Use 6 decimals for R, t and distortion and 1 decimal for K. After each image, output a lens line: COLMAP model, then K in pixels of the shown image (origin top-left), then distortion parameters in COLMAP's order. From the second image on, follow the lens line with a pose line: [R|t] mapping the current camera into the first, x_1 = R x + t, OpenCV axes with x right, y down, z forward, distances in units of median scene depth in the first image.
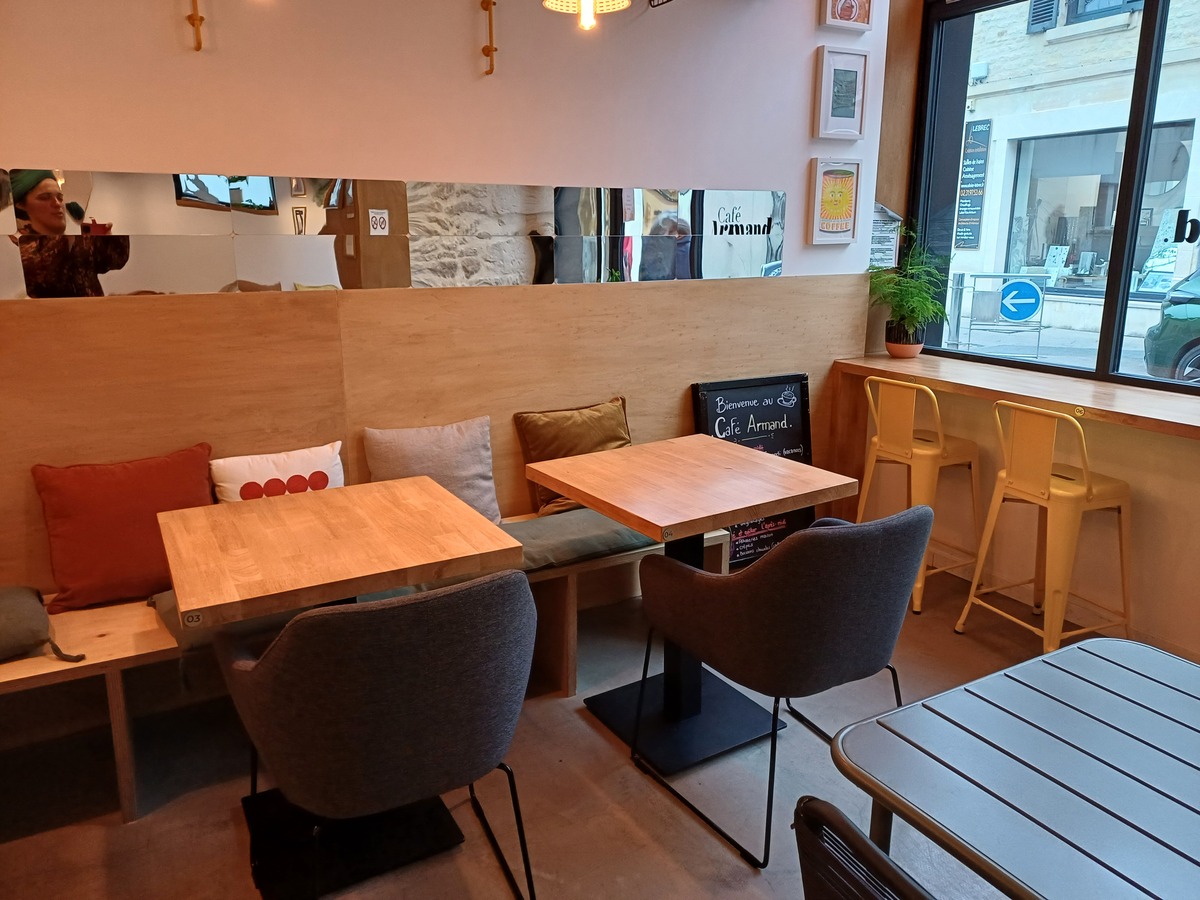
lens RADIAL K [[870.8, 0, 600.0], [0, 870.8, 450.0], [0, 0, 1]] dist [0.033909, -0.006346]
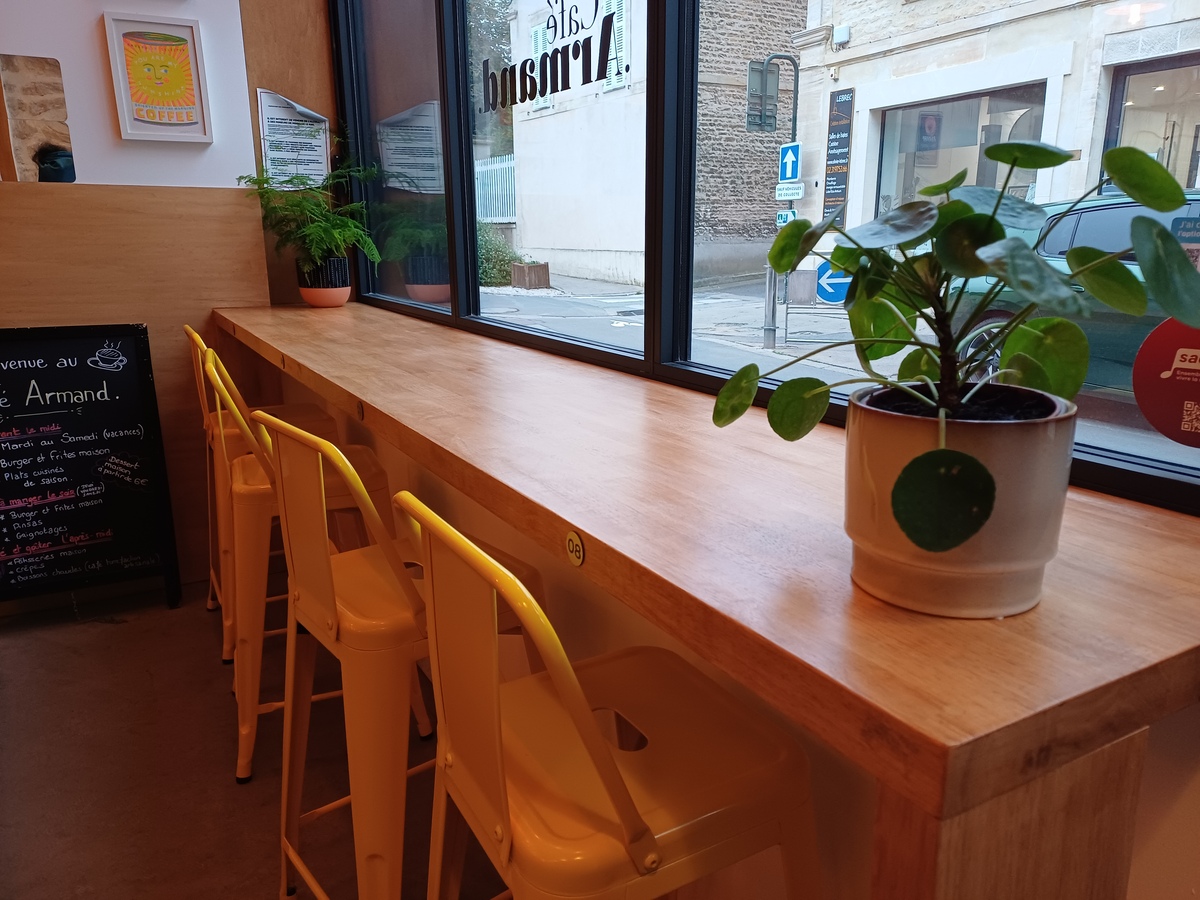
lens RADIAL K [[870.8, 0, 600.0], [0, 870.8, 450.0], [0, 0, 1]] dist [0.033909, -0.006346]
pose [[0.999937, 0.001713, -0.011129, 0.245217], [-0.001785, 0.999978, -0.006401, 0.007442], [0.011118, 0.006421, 0.999918, 0.113648]]
